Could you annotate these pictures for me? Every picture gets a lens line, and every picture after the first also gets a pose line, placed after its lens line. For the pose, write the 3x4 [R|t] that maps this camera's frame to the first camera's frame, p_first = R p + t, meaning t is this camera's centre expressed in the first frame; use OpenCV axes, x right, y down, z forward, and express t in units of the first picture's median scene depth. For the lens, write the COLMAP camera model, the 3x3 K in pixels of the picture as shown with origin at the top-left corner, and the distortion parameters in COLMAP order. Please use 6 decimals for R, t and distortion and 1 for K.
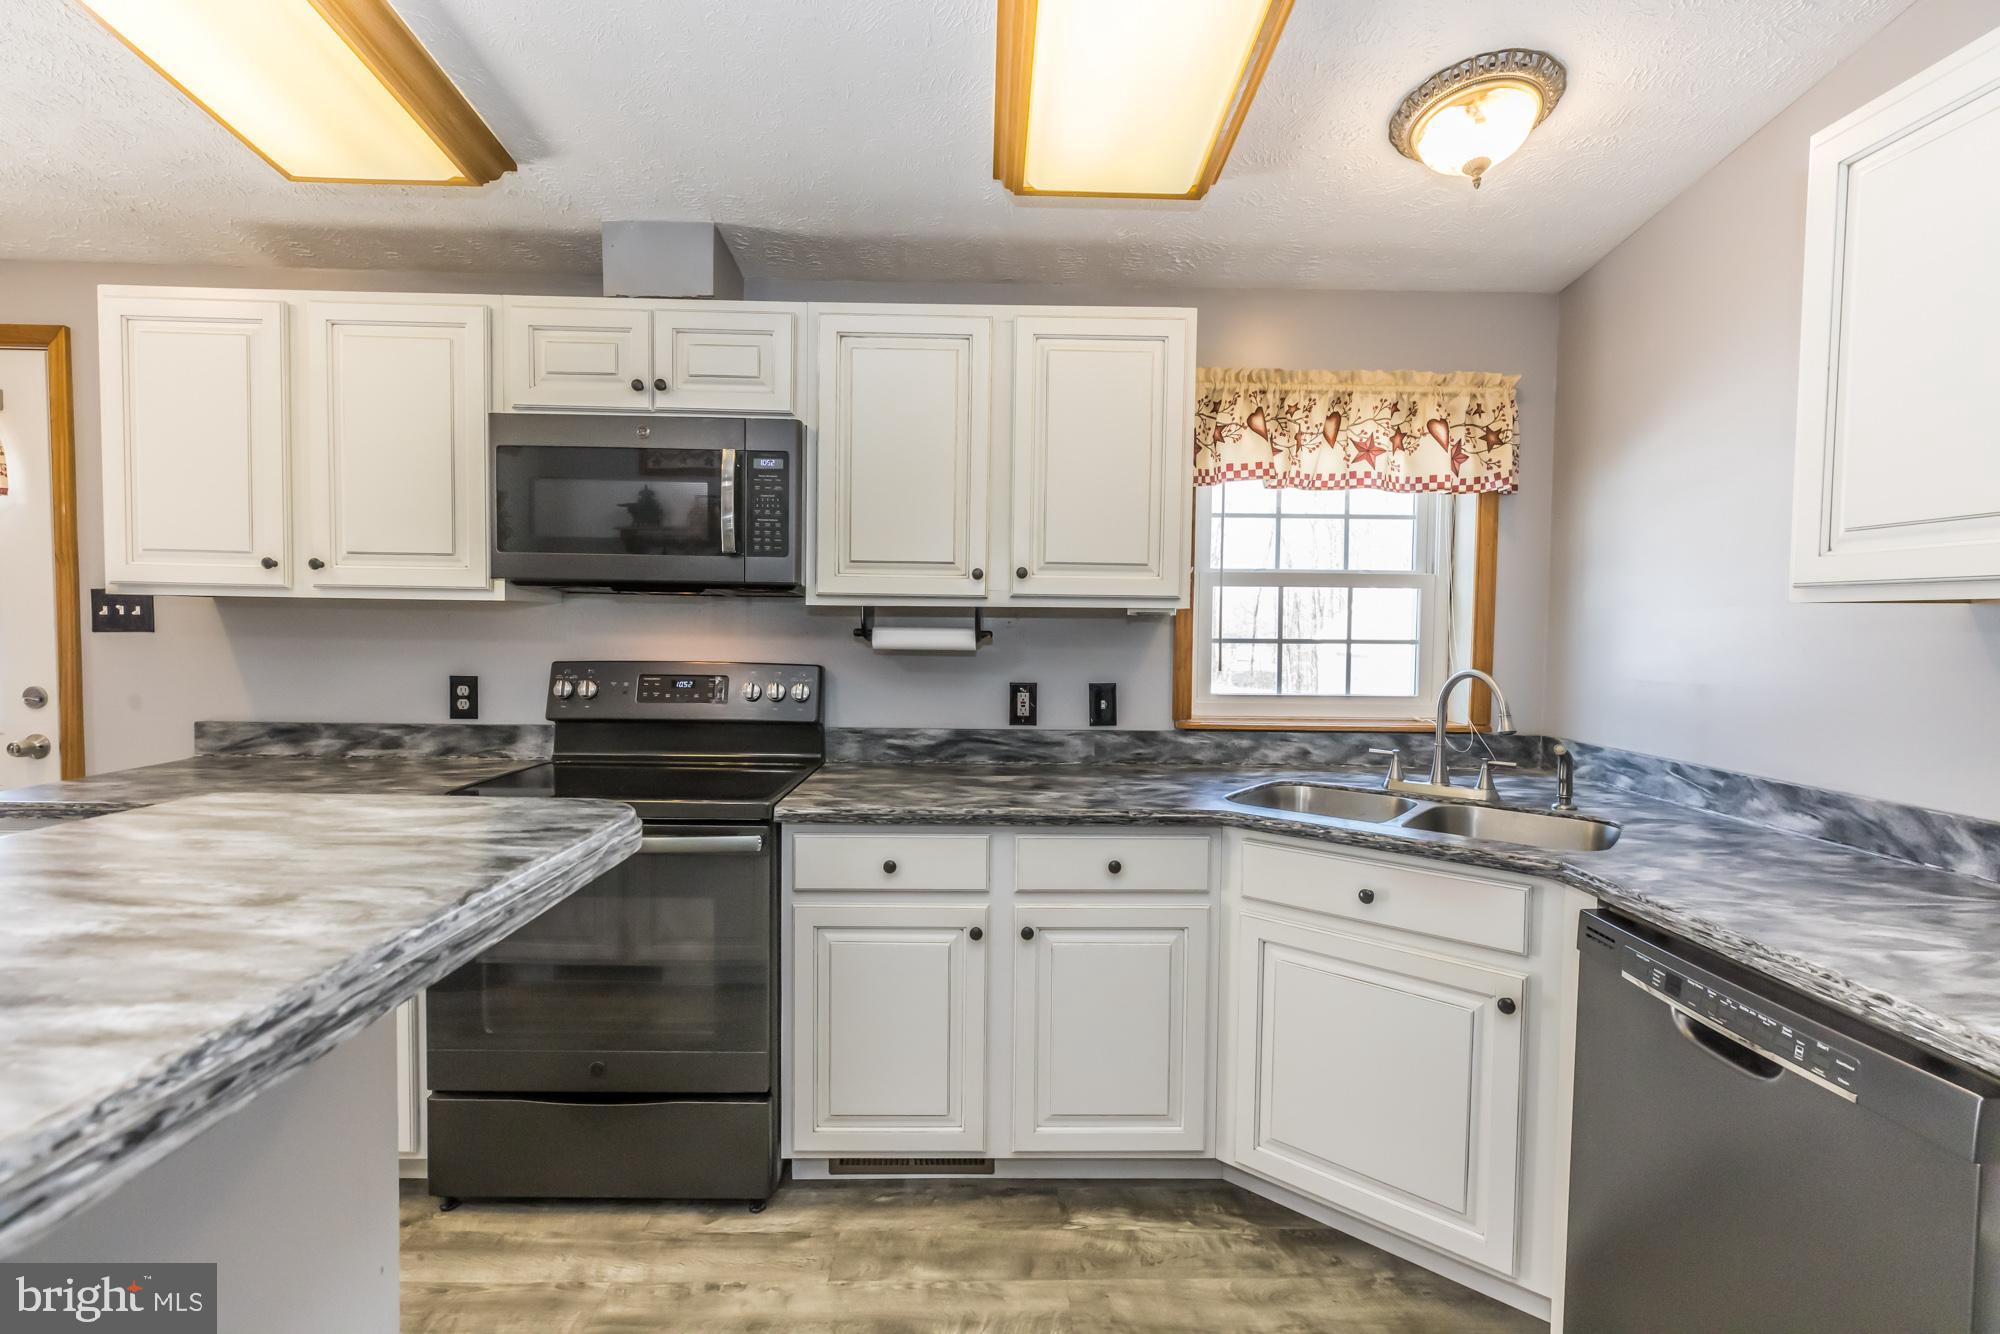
lens RADIAL K [[887.6, 0, 1002.8], [0, 887.6, 665.9], [0, 0, 1]] dist [0.003809, -0.000239]
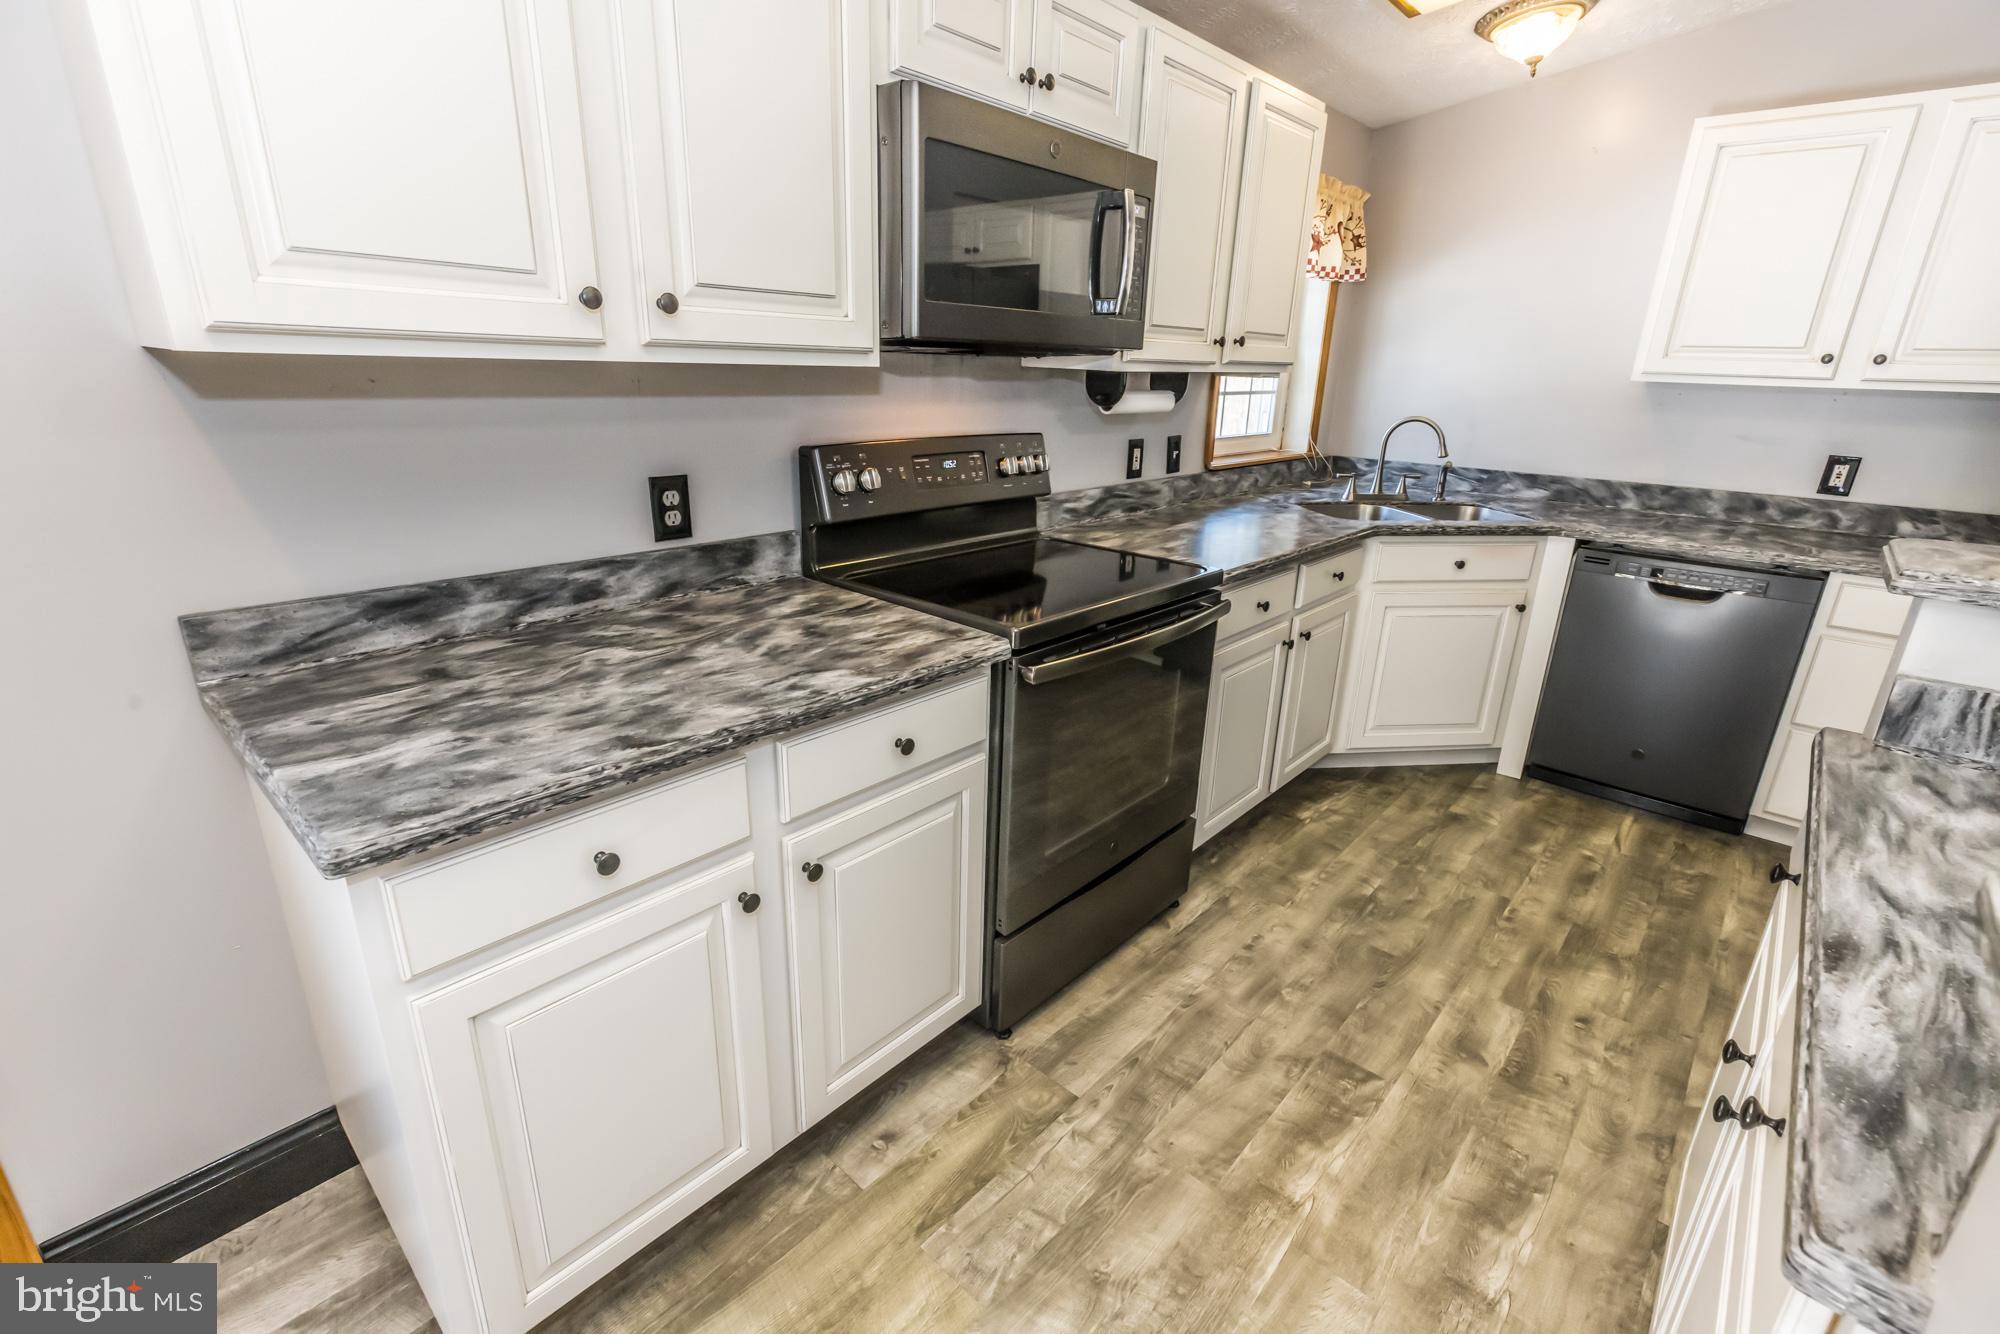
lens RADIAL K [[887.6, 0, 1000.3], [0, 887.6, 660.9], [0, 0, 1]] dist [0.003809, -0.000239]
pose [[0.683622, -0.229245, 0.692898, -0.941734], [0.012936, 0.953045, 0.302551, -0.055758], [-0.729722, -0.197867, 0.654488, 0.354105]]
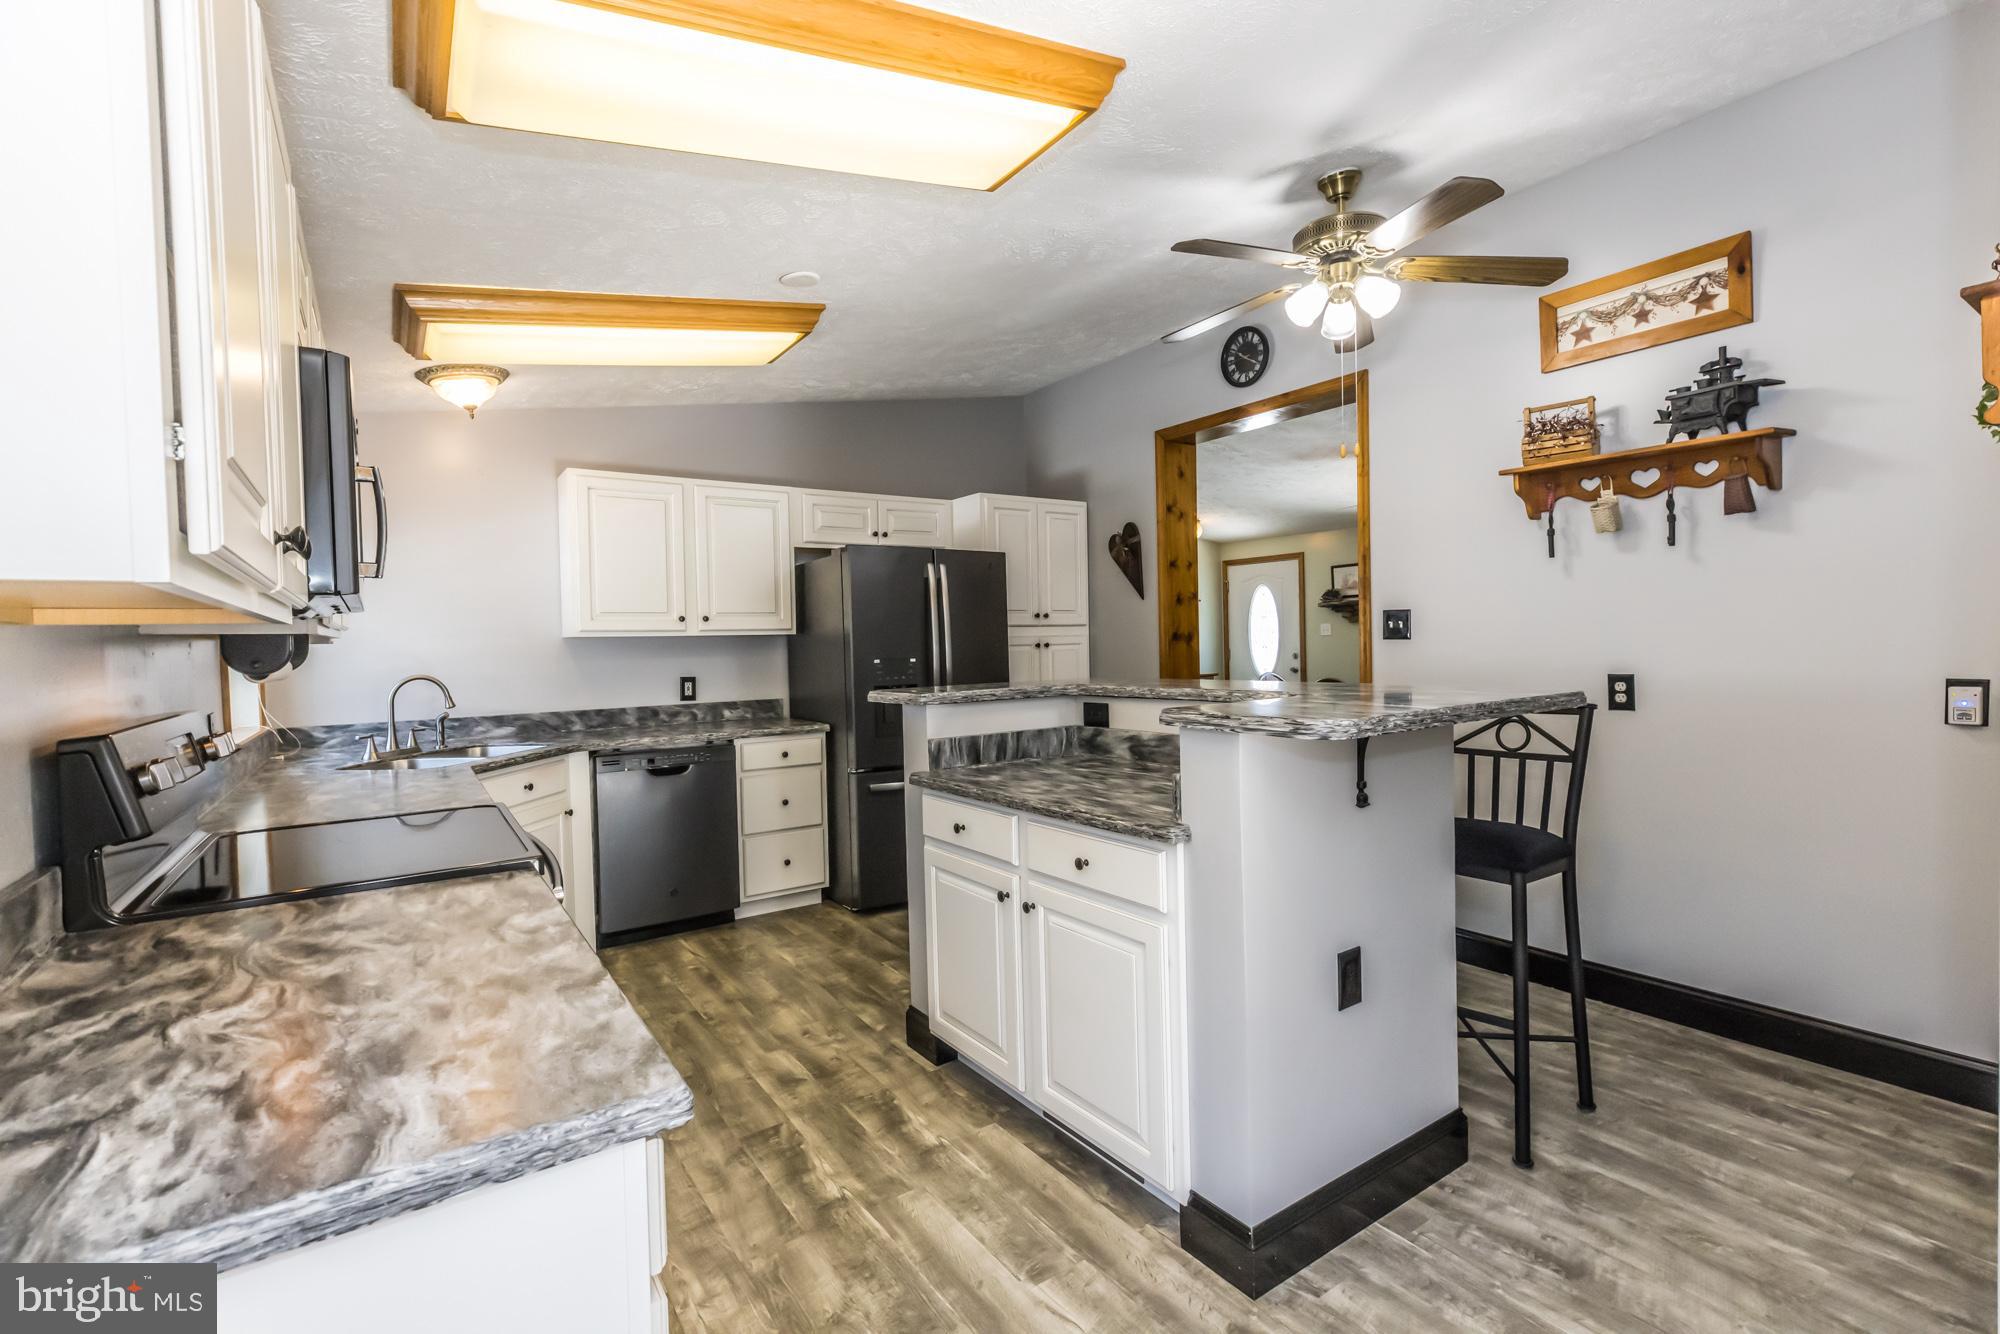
lens RADIAL K [[887.6, 0, 992.4], [0, 887.6, 666.4], [0, 0, 1]] dist [0.003809, -0.000239]
pose [[-0.544423, -0.024796, 0.838444, -1.223343], [0.053465, 0.996505, 0.064187, -0.051505], [-0.837105, 0.079773, -0.541194, 0.822368]]
